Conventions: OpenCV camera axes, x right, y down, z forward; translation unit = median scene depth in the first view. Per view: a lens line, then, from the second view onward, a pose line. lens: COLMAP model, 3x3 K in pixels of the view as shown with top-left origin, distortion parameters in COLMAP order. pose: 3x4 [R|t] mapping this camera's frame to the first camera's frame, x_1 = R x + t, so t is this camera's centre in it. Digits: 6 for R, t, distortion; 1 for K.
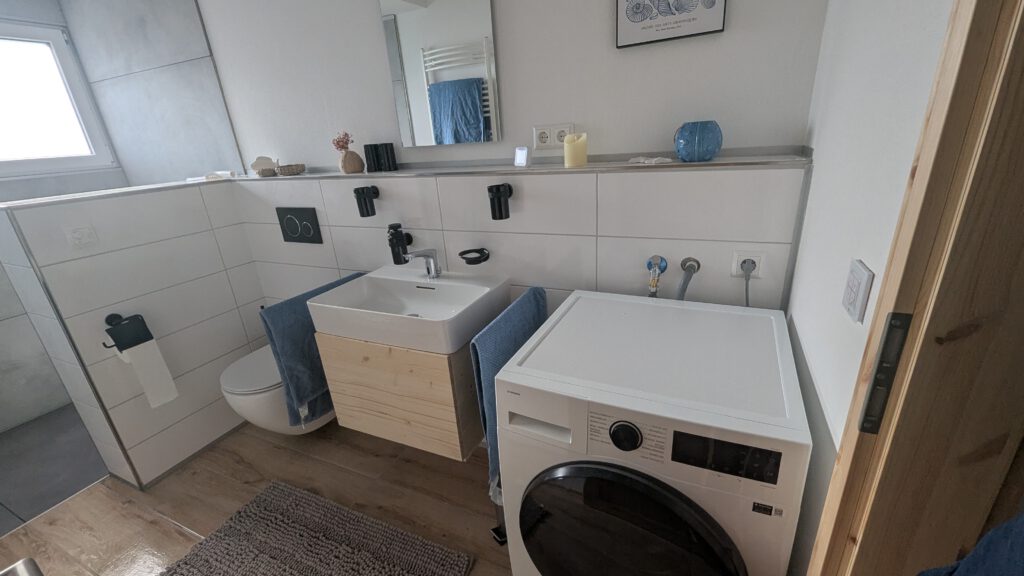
lens RADIAL K [[411.2, 0, 512.0], [0, 411.2, 288.0], [0, 0, 1]] dist [-0.001462, -0.000694]
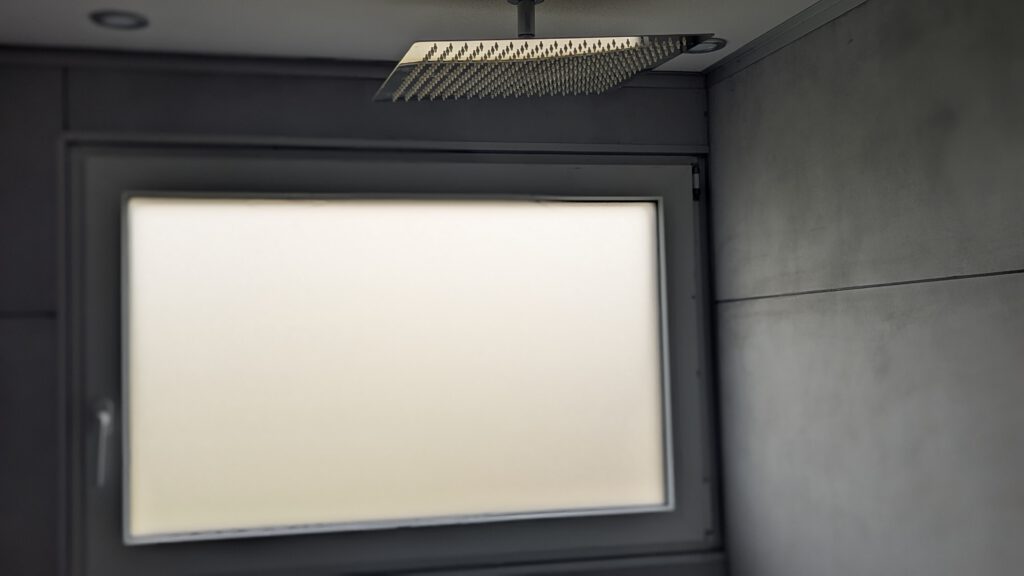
lens RADIAL K [[1165.3, 0, 512.0], [0, 1165.3, 288.0], [0, 0, 1]] dist [0.173134, -0.705893]
pose [[0.627413, -0.001445, -0.778685, -0.645705], [-0.285920, 0.929720, -0.232100, -0.394773], [0.724295, 0.368264, 0.582905, 0.530987]]
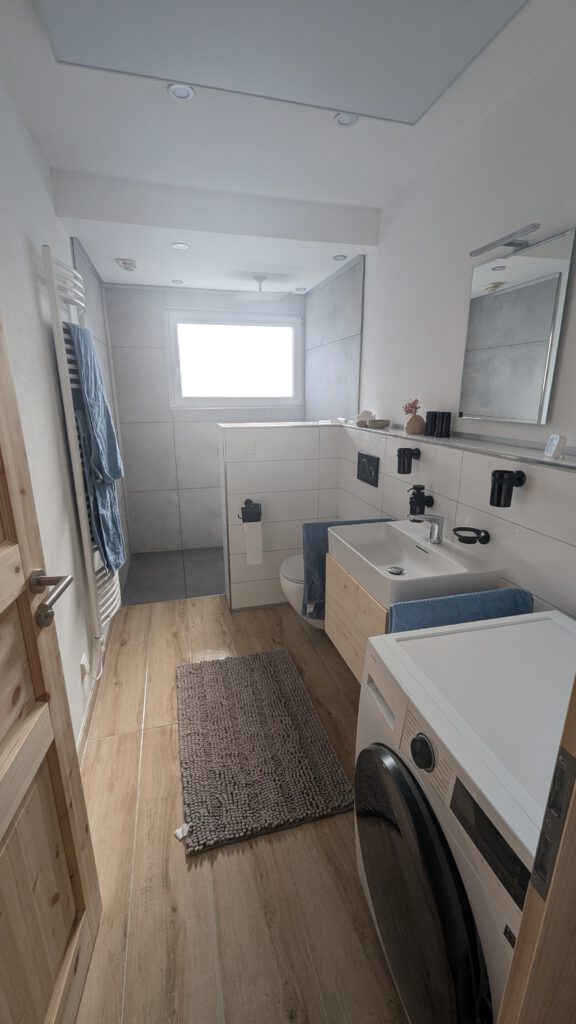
lens RADIAL K [[411.2, 0, 288.0], [0, 411.2, 512.0], [0, 0, 1]] dist [-0.001462, -0.000694]
pose [[0.641675, 0.270736, -0.717604, 0.285833], [-0.304984, 0.948543, 0.085150, -0.073277], [0.703732, 0.164219, 0.691226, 0.011263]]
